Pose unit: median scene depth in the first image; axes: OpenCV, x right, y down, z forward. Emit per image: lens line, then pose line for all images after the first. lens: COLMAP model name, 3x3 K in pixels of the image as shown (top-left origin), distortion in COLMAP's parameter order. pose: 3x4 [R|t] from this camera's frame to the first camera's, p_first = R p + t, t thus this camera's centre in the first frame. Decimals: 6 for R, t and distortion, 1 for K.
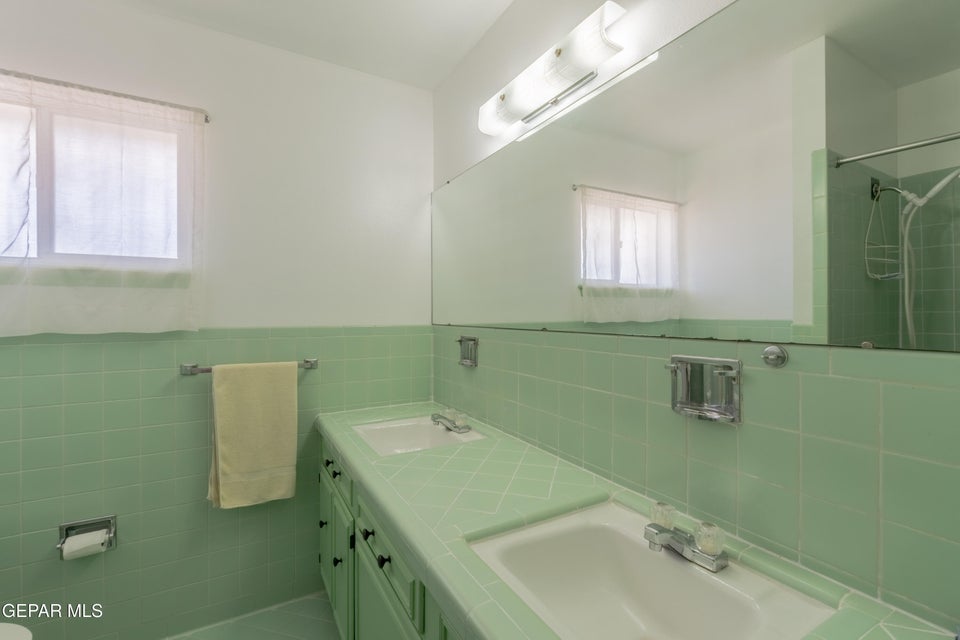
lens RADIAL K [[418.8, 0, 478.8], [0, 418.8, 315.4], [0, 0, 1]] dist [-0.009516, 0.000688]
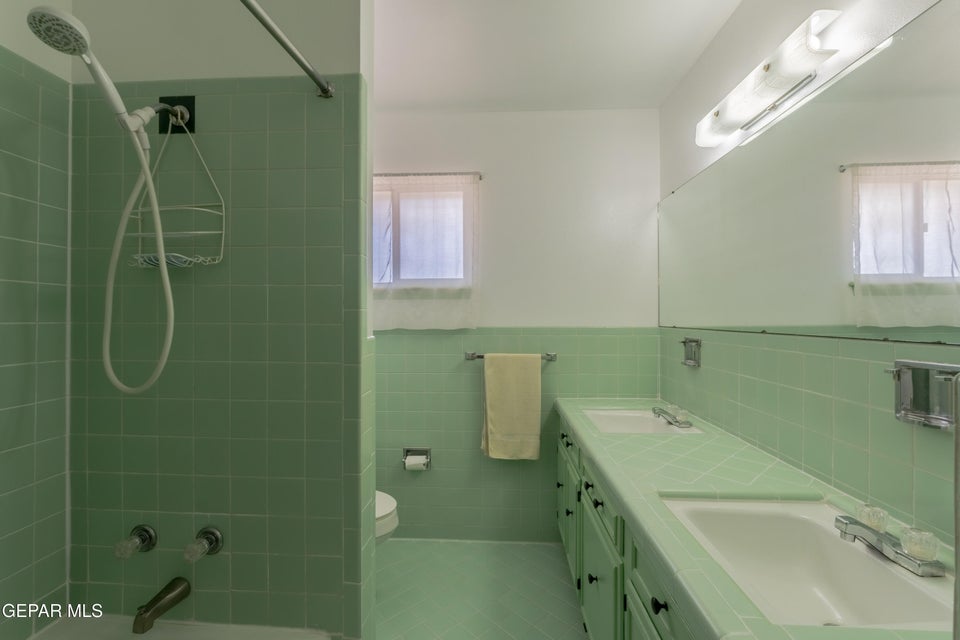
lens RADIAL K [[418.8, 0, 477.4], [0, 418.8, 316.7], [0, 0, 1]] dist [-0.009516, 0.000688]
pose [[0.840832, -0.001295, -0.541294, 0.106561], [-0.000557, 0.999995, -0.003256, 0.000463], [0.541296, 0.003039, 0.840827, -0.203292]]
